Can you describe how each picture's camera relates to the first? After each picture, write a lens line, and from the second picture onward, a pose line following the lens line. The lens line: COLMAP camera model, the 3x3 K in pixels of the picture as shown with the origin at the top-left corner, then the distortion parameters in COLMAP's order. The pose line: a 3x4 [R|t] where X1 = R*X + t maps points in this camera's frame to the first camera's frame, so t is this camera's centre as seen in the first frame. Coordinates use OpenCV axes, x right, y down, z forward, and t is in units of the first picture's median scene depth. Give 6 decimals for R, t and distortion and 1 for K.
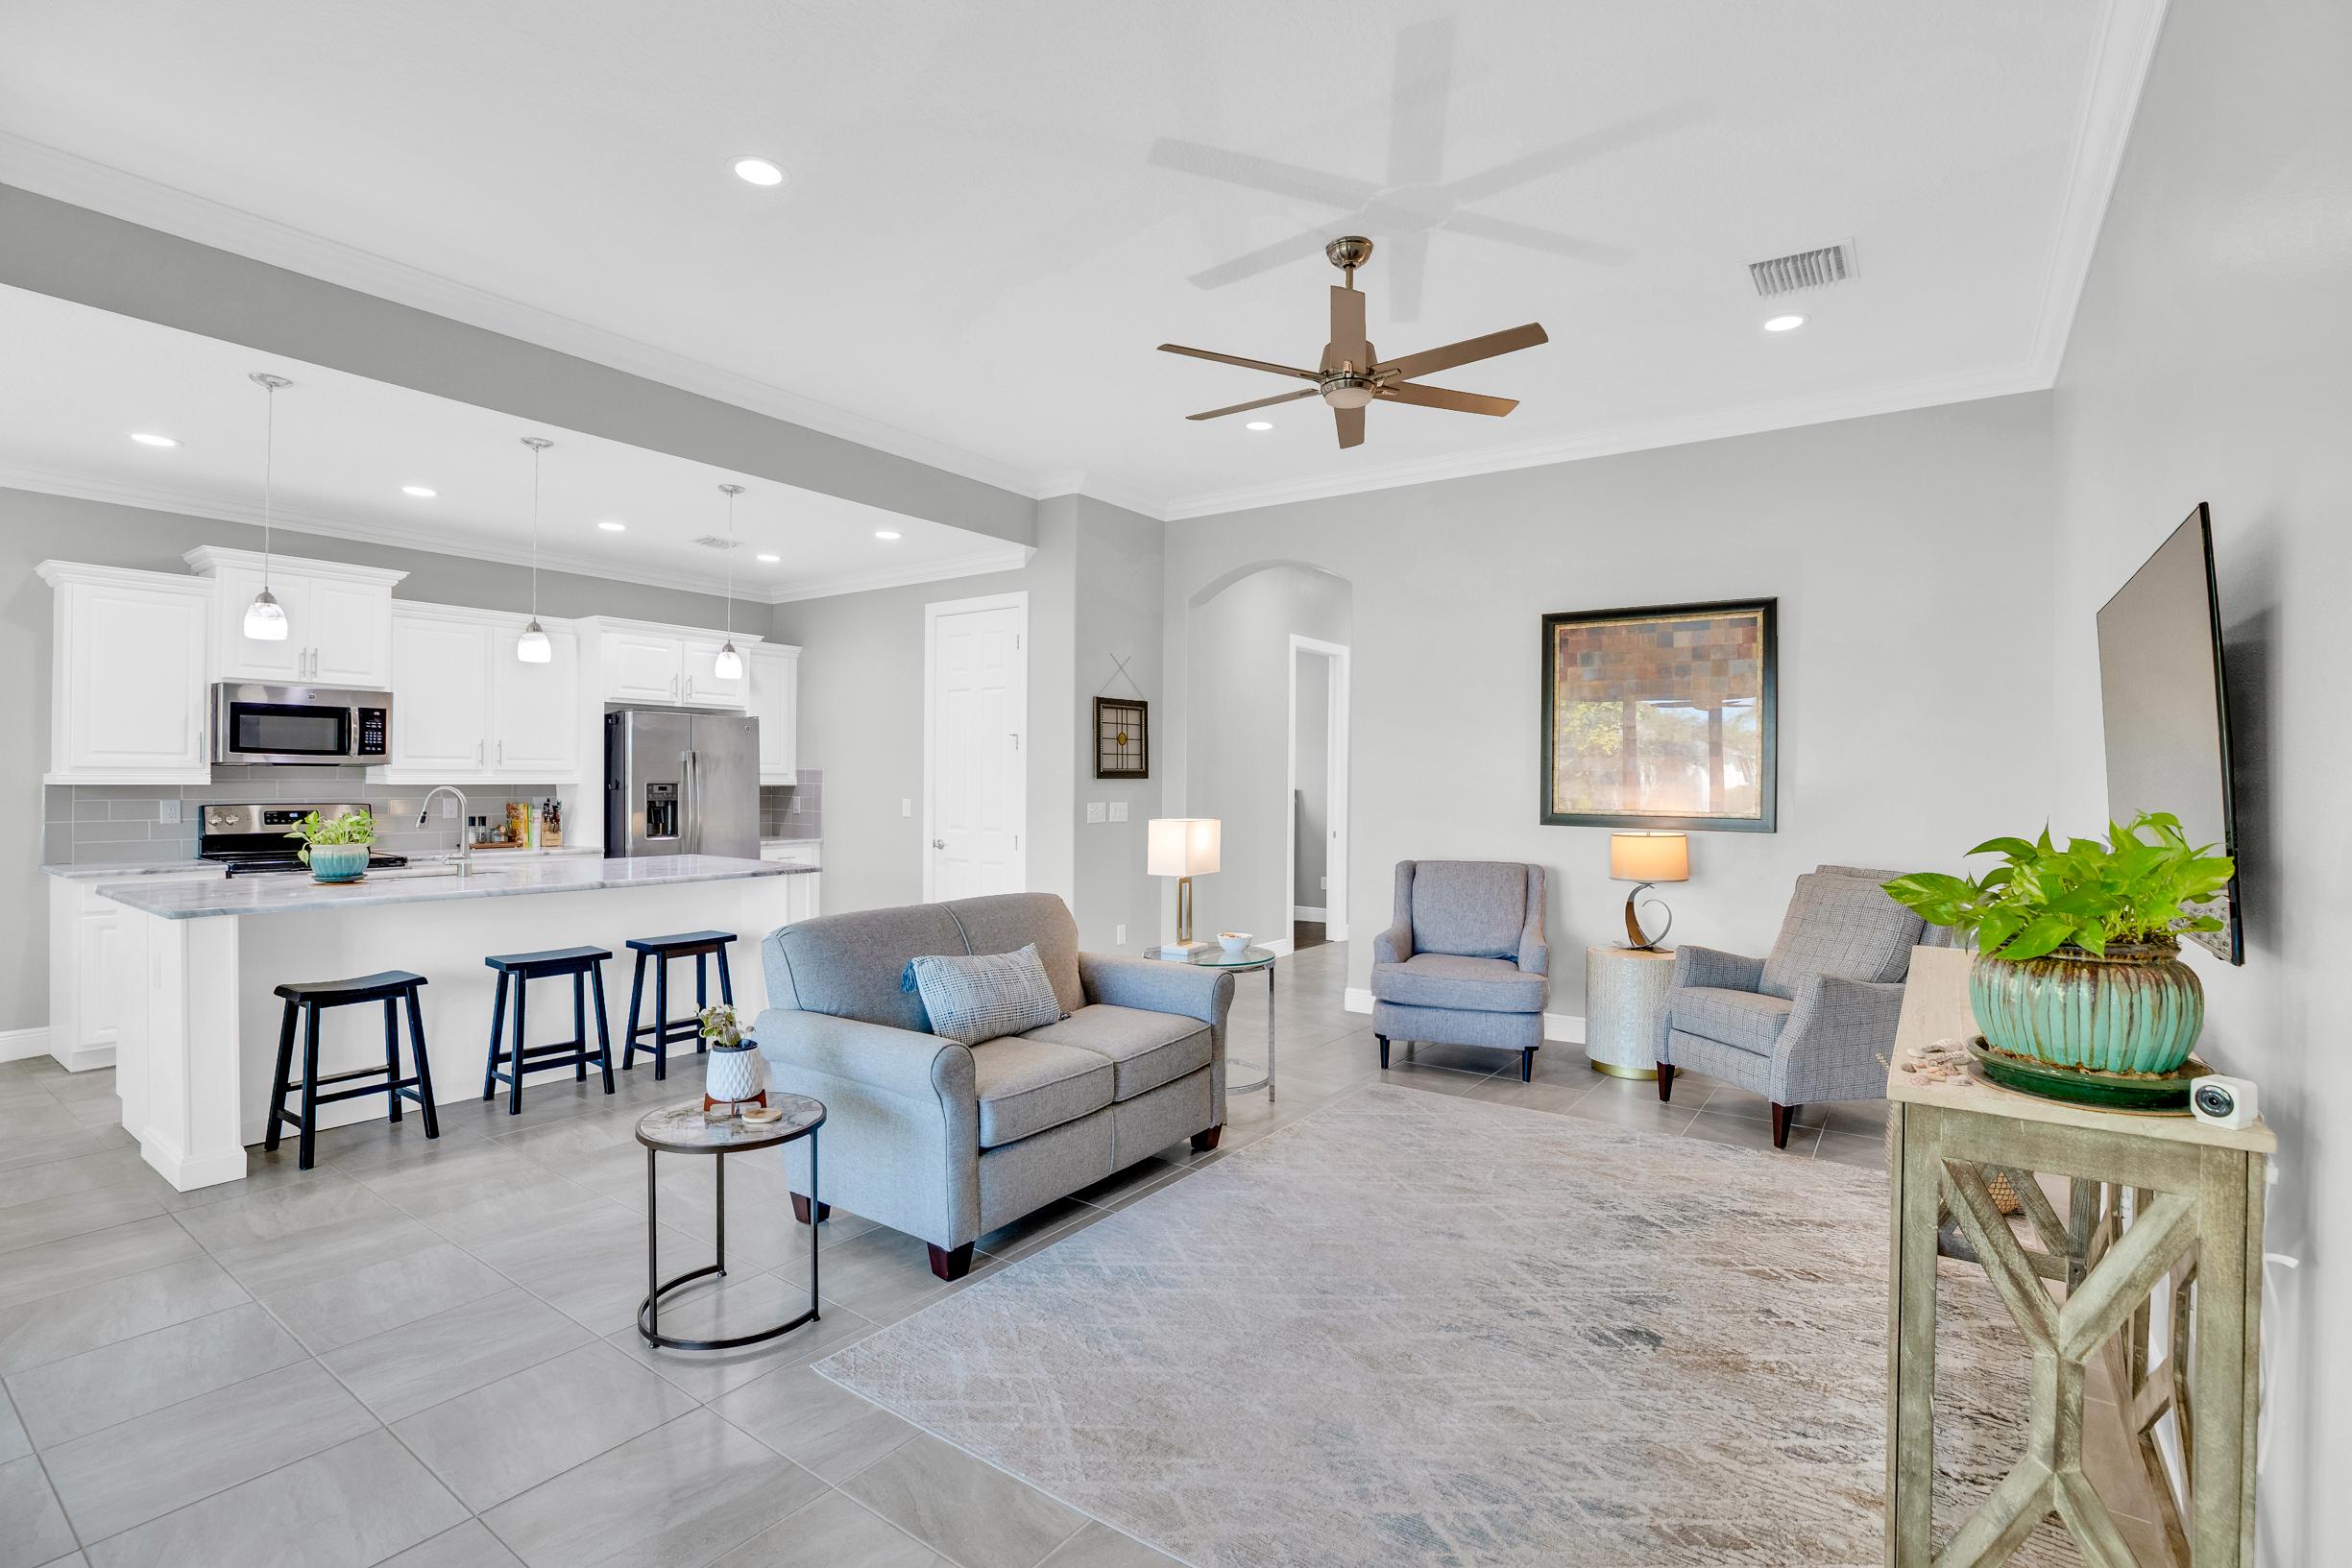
lens RADIAL K [[1080.4, 0, 1188.0], [0, 1080.4, 776.7], [0, 0, 1]] dist [-0.045474, 0.014117]
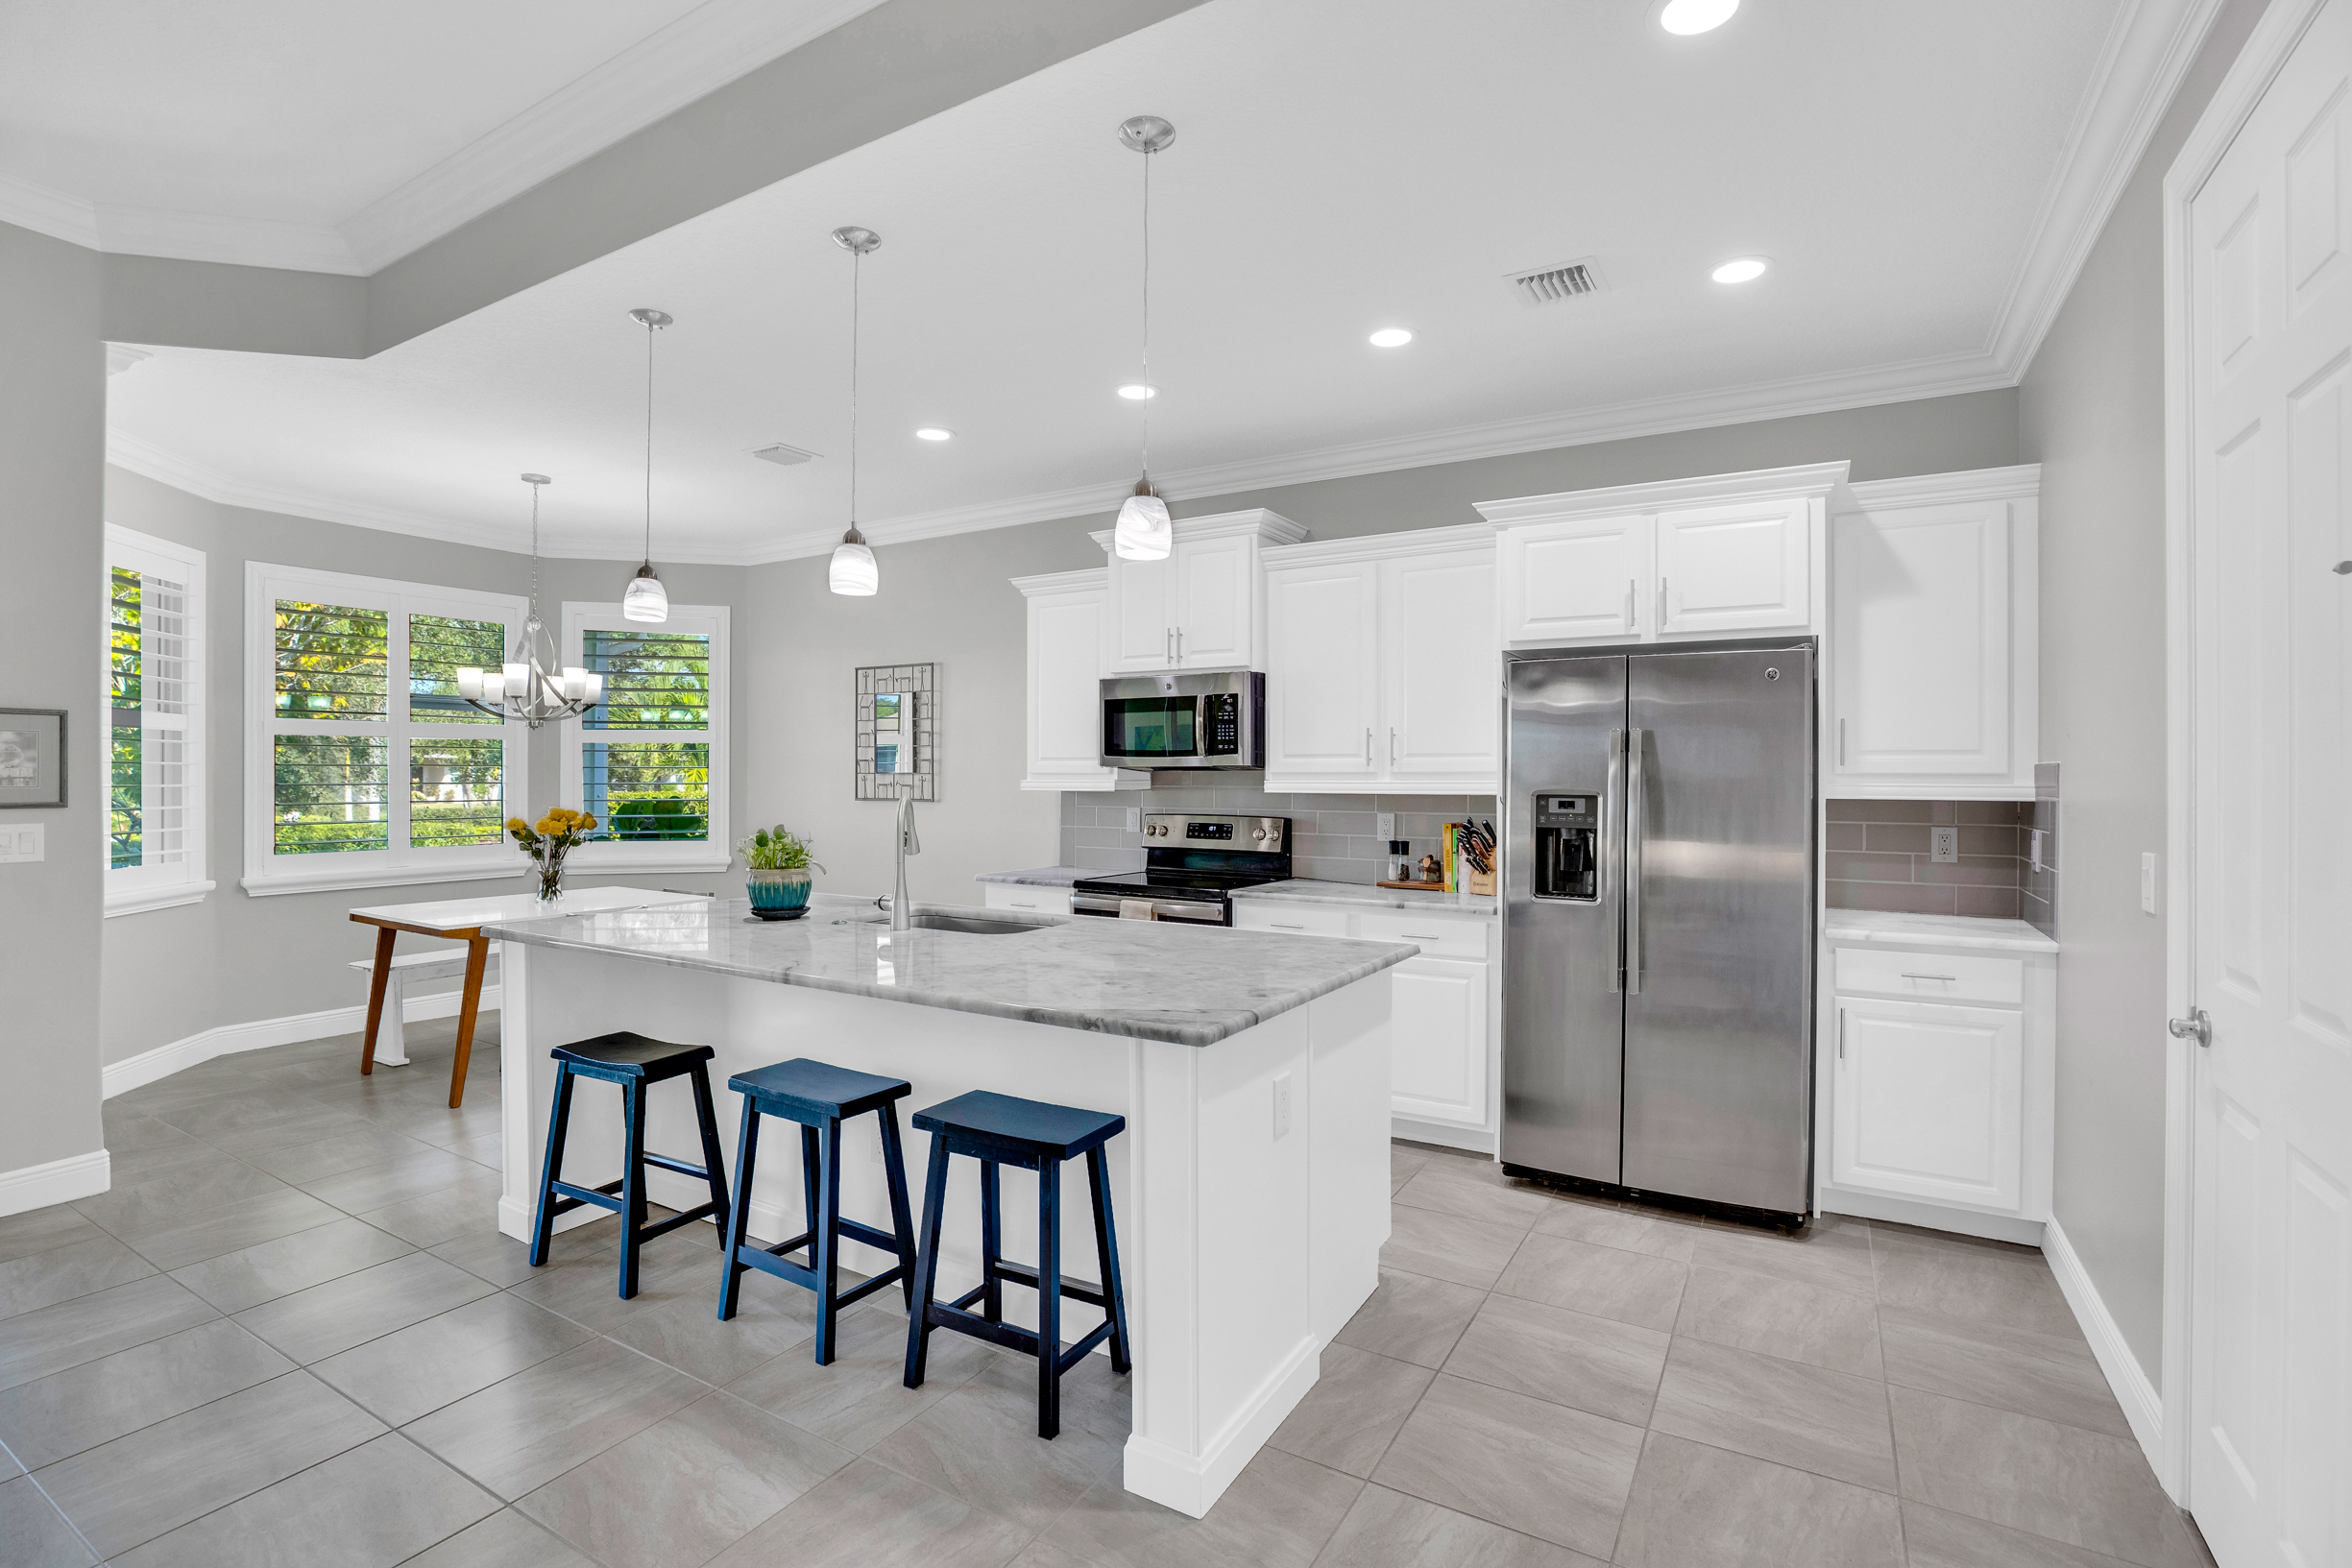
lens RADIAL K [[1080.4, 0, 1188.0], [0, 1080.4, 776.7], [0, 0, 1]] dist [-0.045474, 0.014117]
pose [[0.085088, -0.007043, -0.996349, 0.016193], [0.000775, 0.999975, -0.007003, 0.001141], [0.996373, -0.000177, 0.085092, 0.981515]]
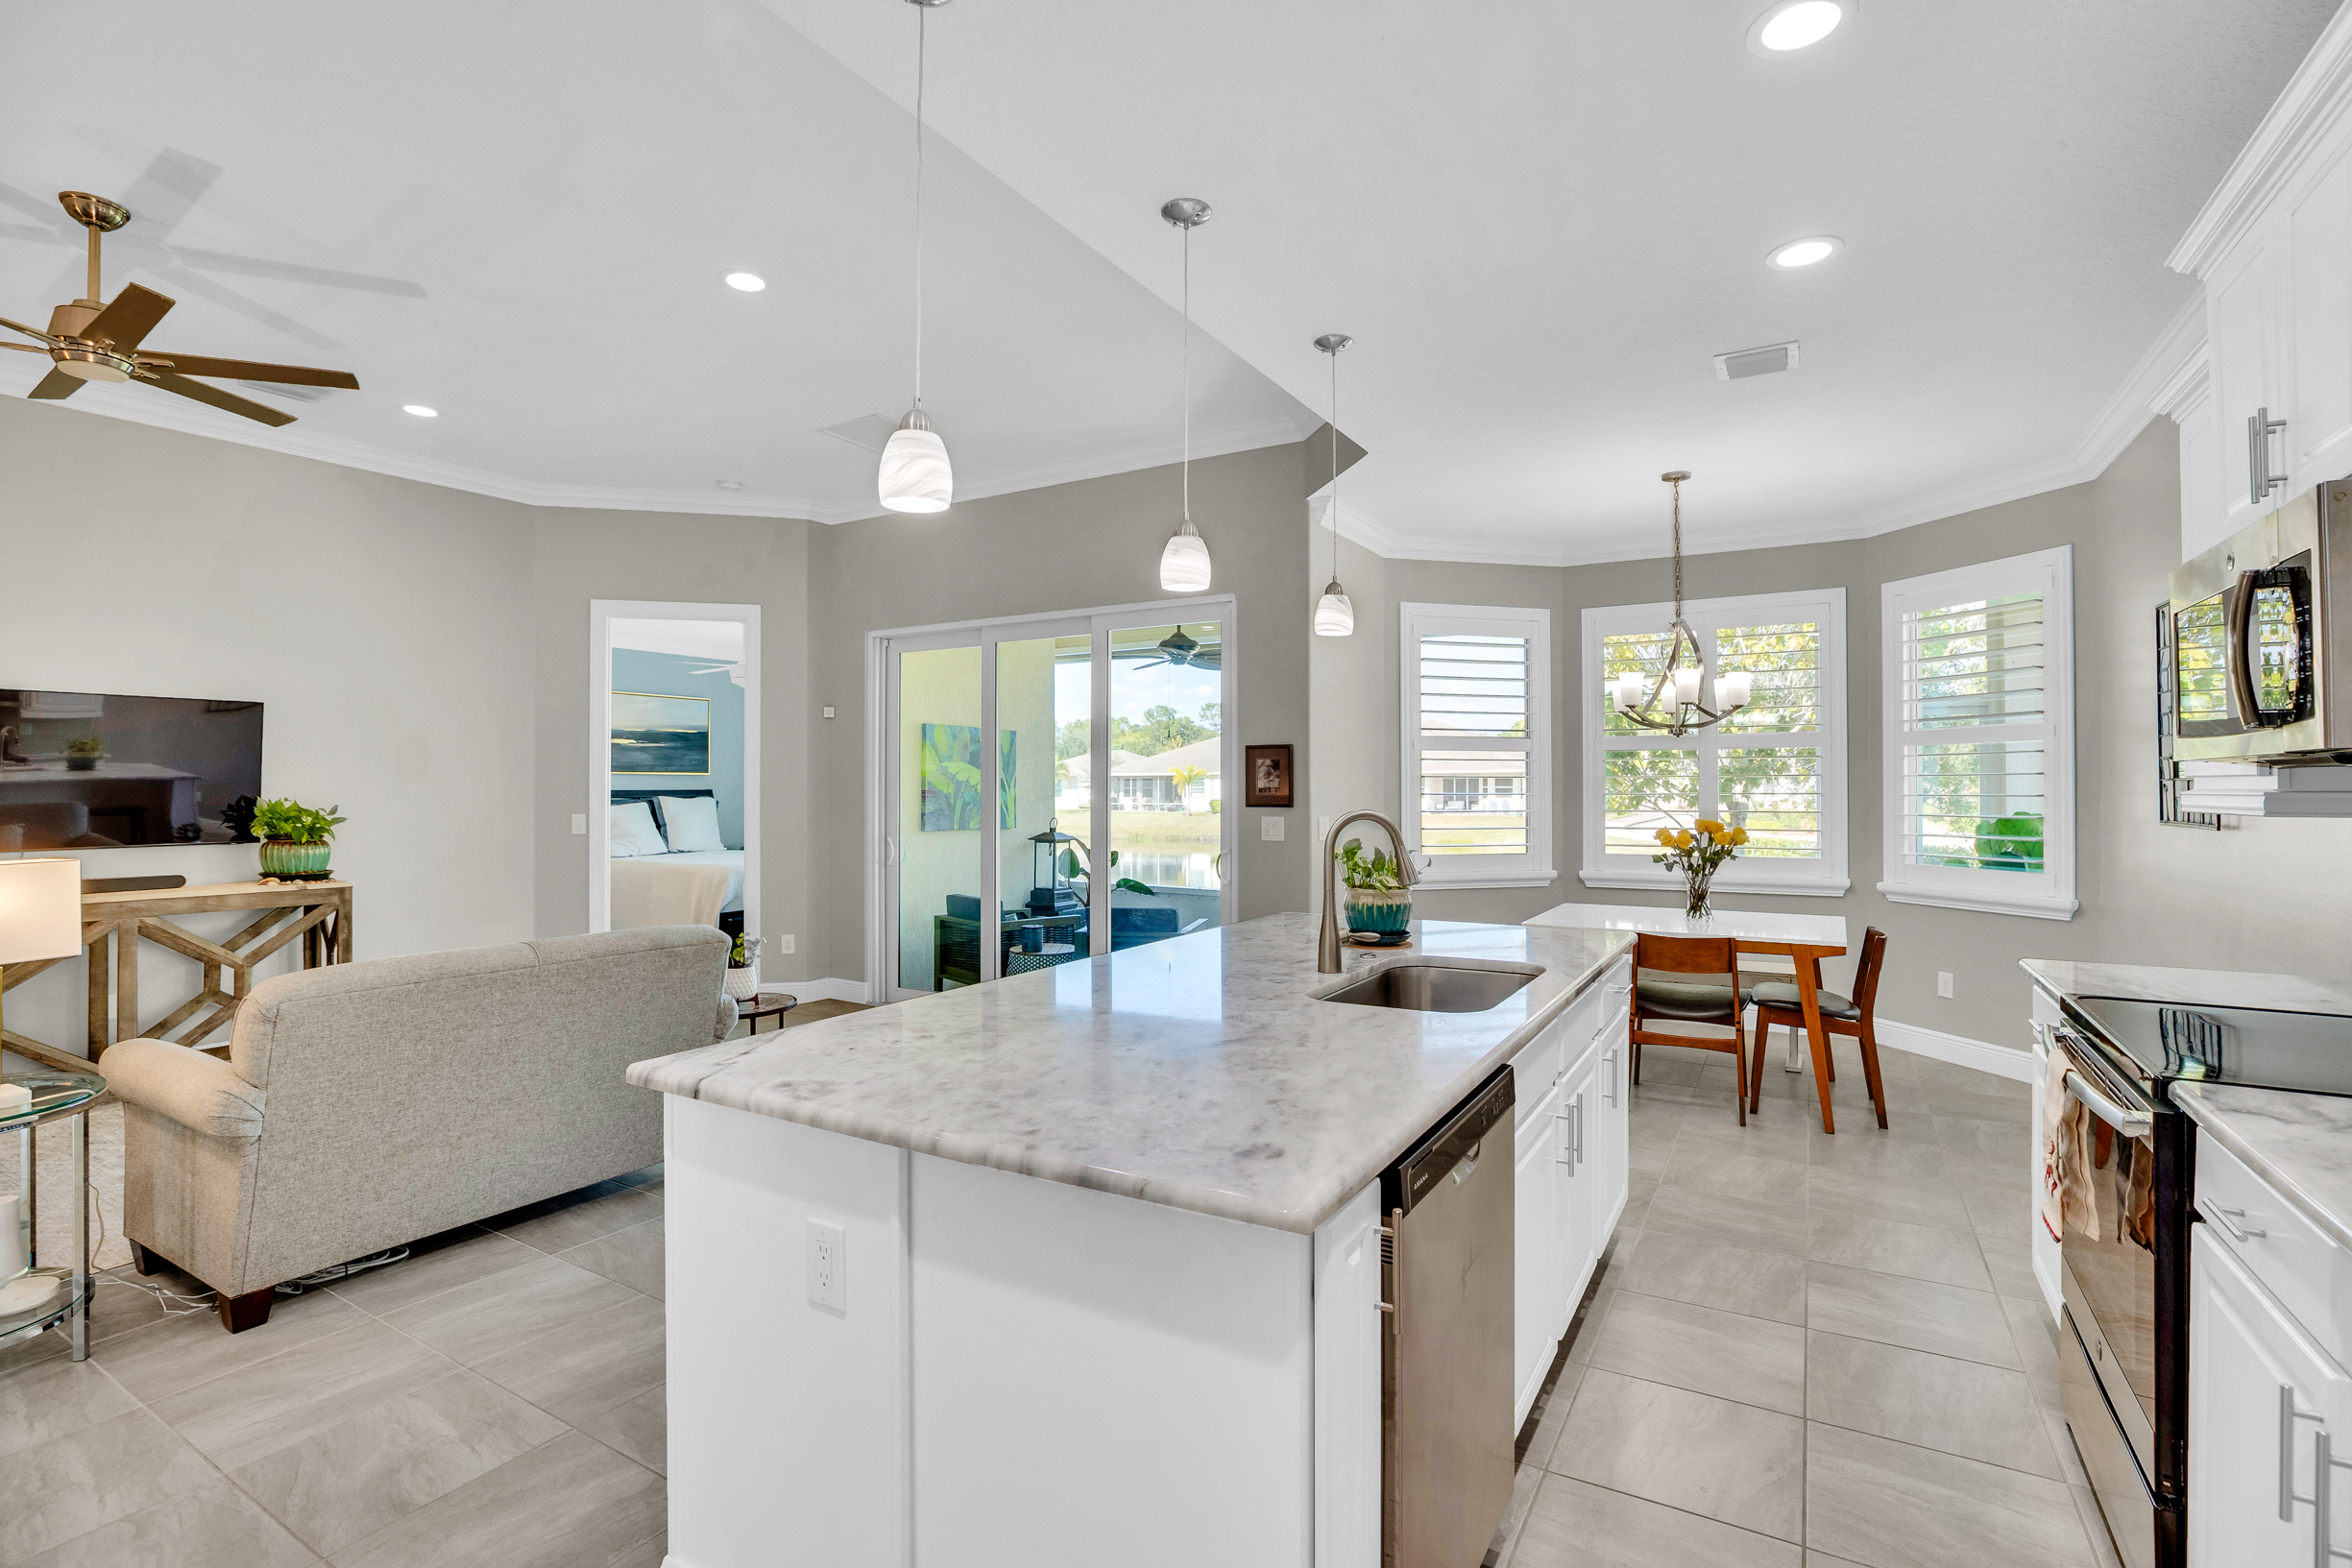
lens RADIAL K [[1080.4, 0, 1188.0], [0, 1080.4, 776.7], [0, 0, 1]] dist [-0.045474, 0.014117]
pose [[-0.996199, -0.007405, -0.086790, -0.487811], [-0.006377, 0.999906, -0.012113, -0.000825], [0.086872, -0.011514, -0.996153, 1.359794]]
